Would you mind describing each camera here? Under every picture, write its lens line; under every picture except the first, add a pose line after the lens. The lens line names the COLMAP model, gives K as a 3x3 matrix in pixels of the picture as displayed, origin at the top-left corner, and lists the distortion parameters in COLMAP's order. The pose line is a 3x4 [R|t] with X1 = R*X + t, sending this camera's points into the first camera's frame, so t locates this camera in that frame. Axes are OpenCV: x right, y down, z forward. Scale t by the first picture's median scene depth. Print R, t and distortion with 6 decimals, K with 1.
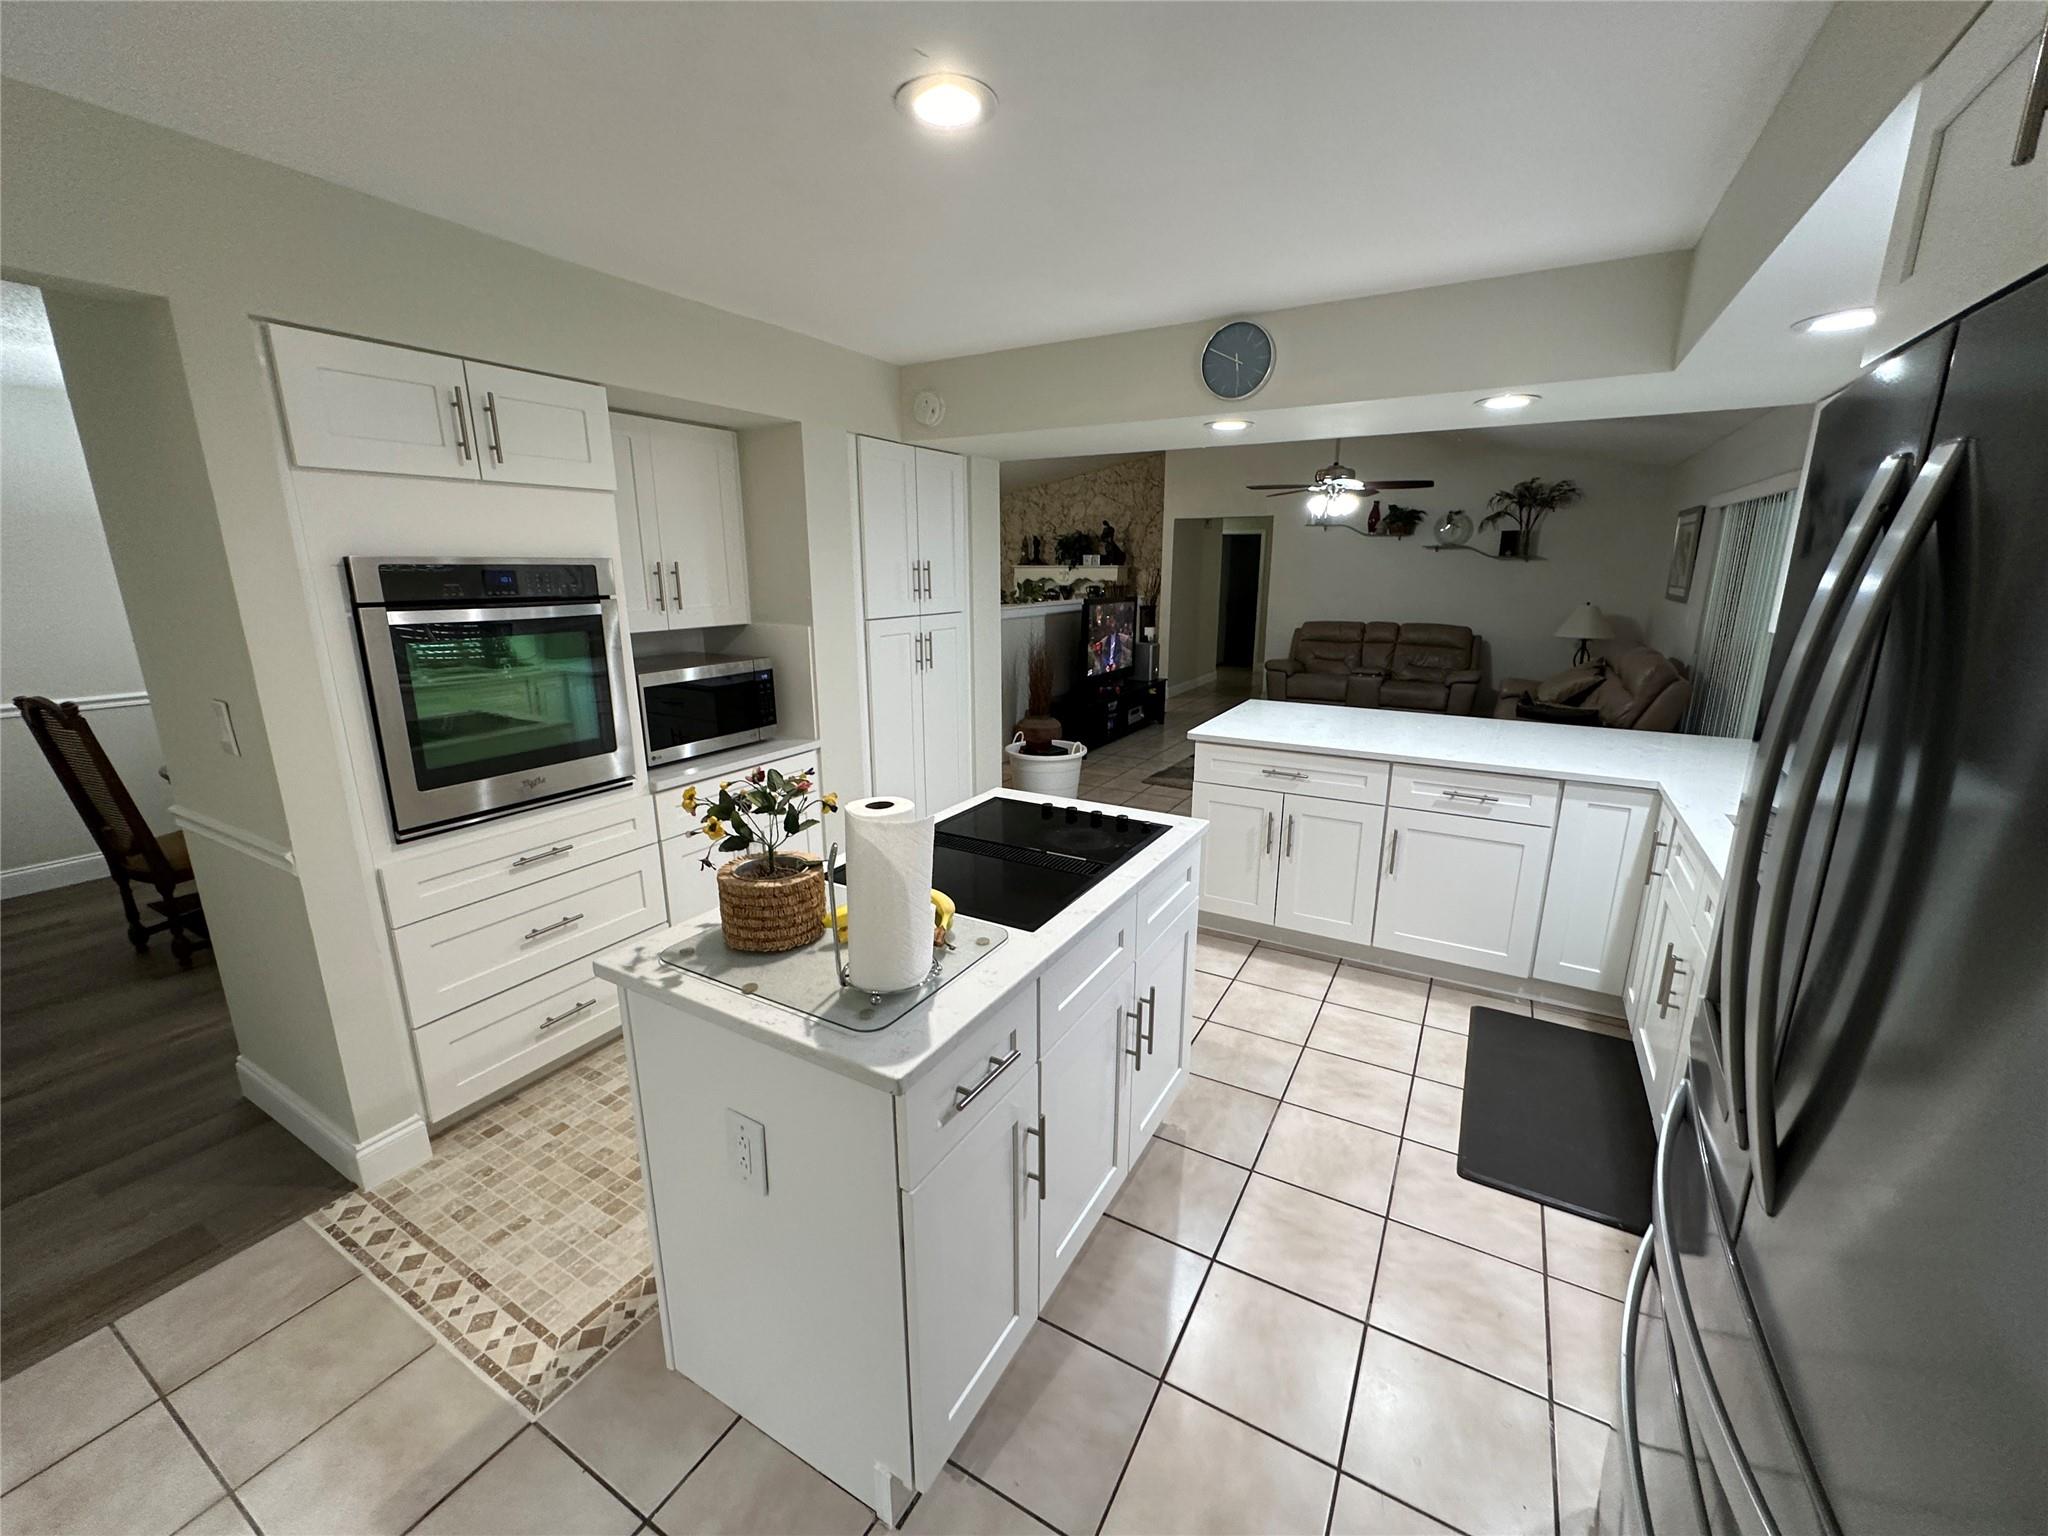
lens RADIAL K [[817.0, 0, 1023.7], [0, 817.0, 764.5], [0, 0, 1]] dist [-0.005759, 0.000999]
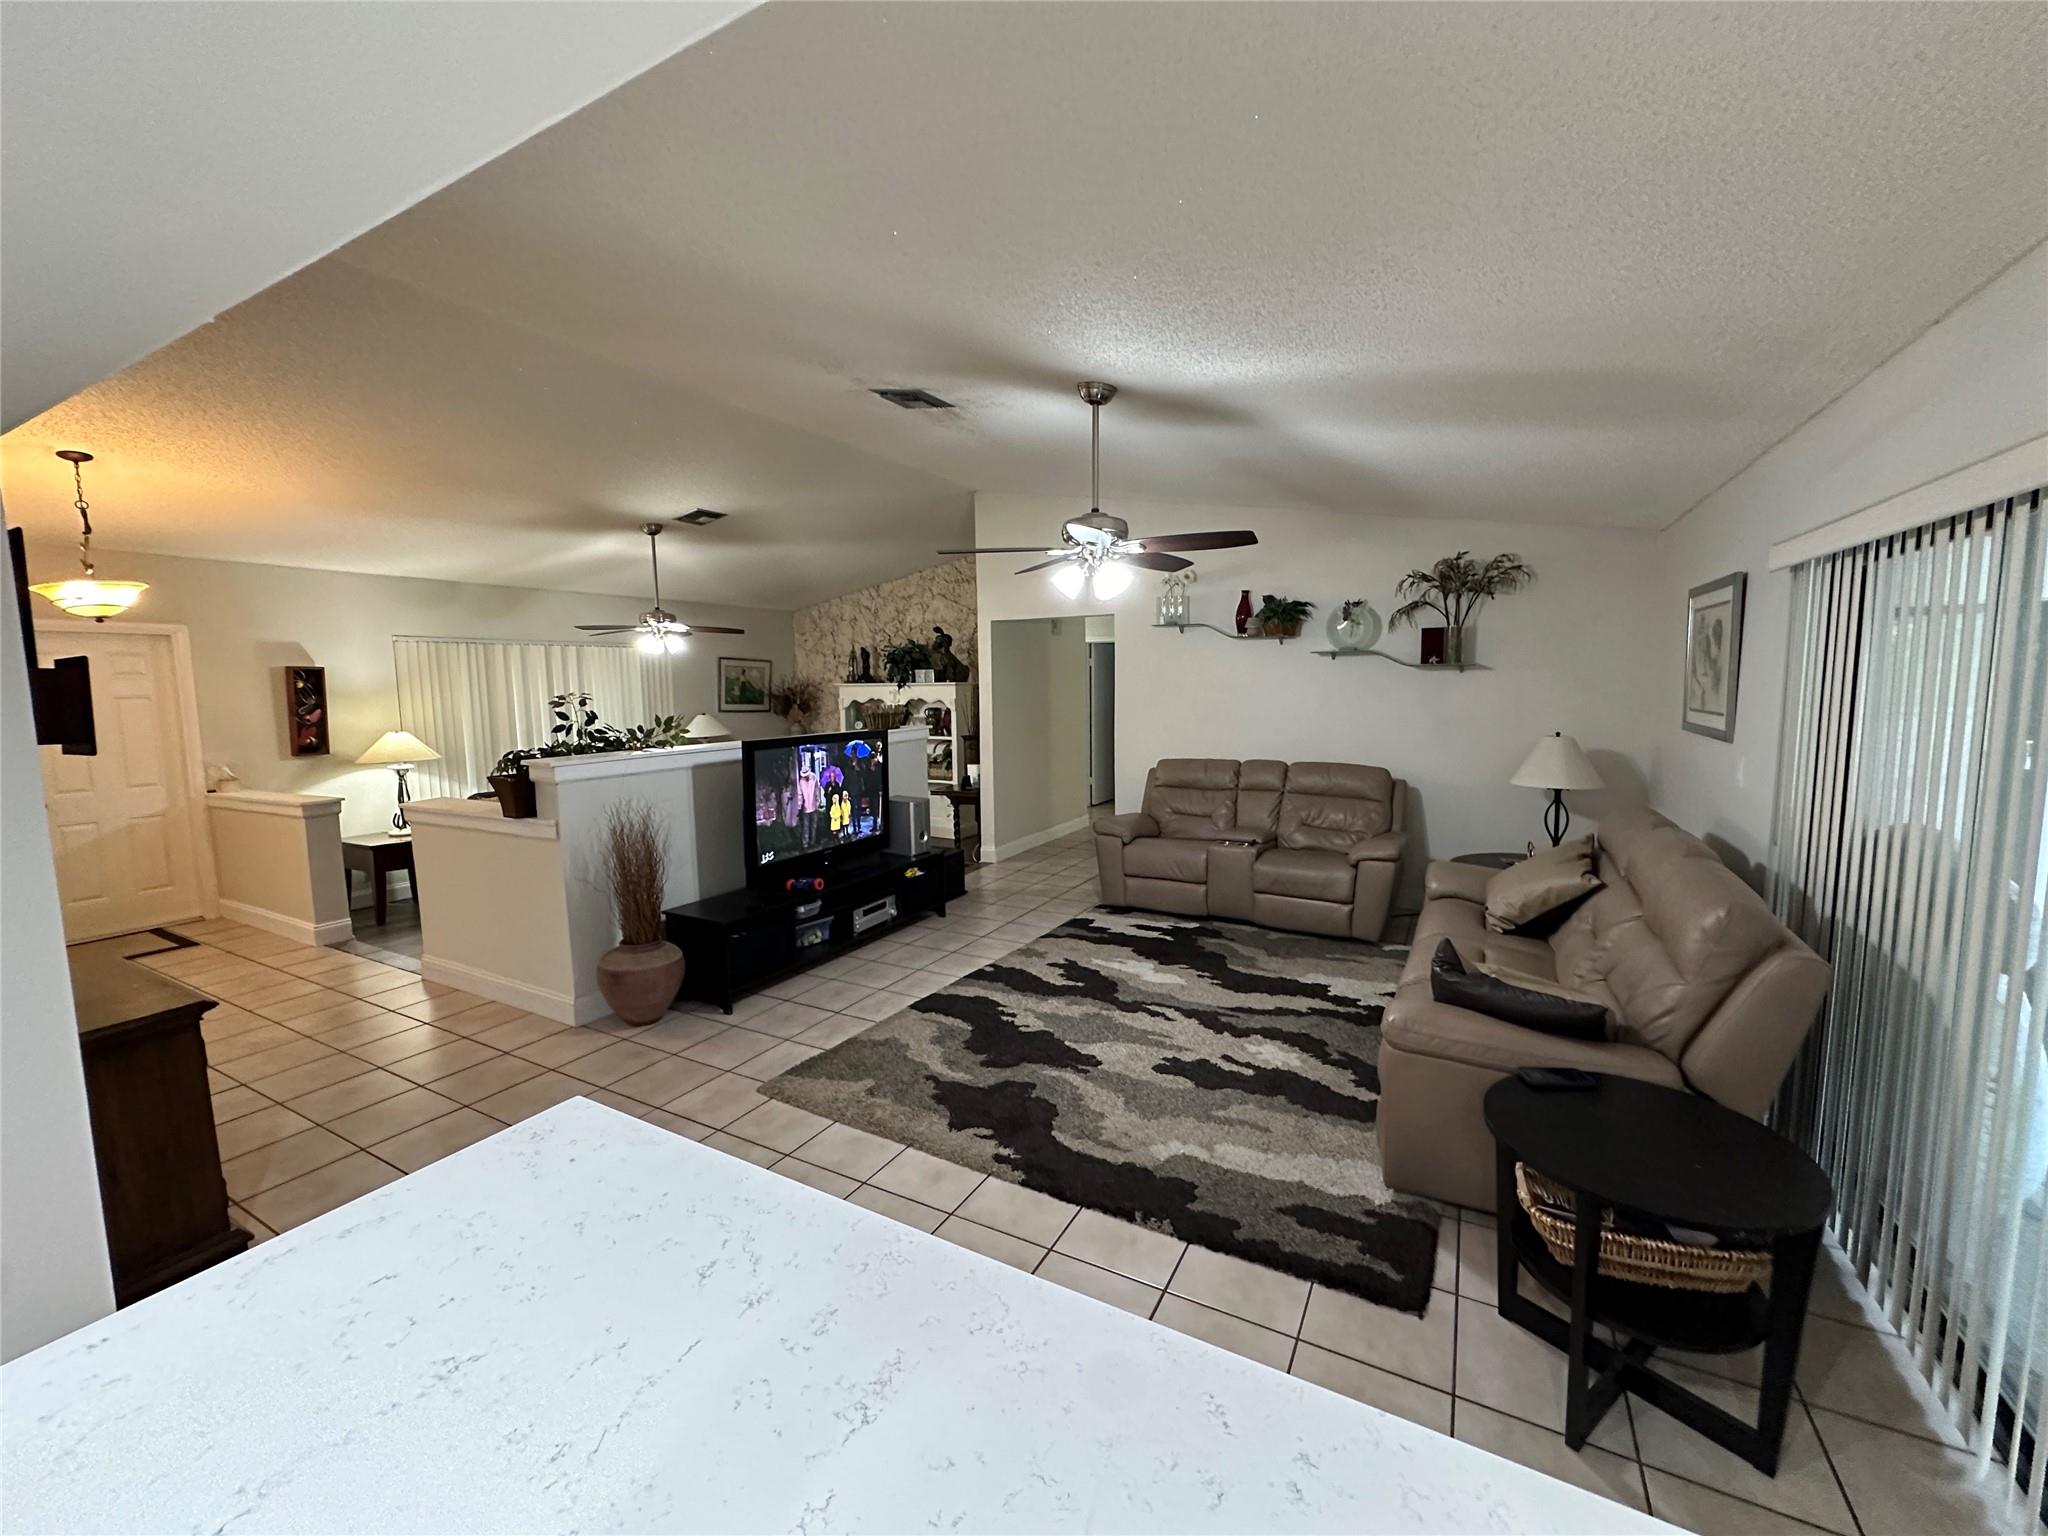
lens RADIAL K [[817.0, 0, 1025.1], [0, 817.0, 764.0], [0, 0, 1]] dist [-0.005759, 0.000999]
pose [[0.999729, -0.014426, 0.018262, 0.244918], [0.016764, 0.990684, -0.135145, -0.089051], [-0.016143, 0.135414, 0.990658, 0.350478]]
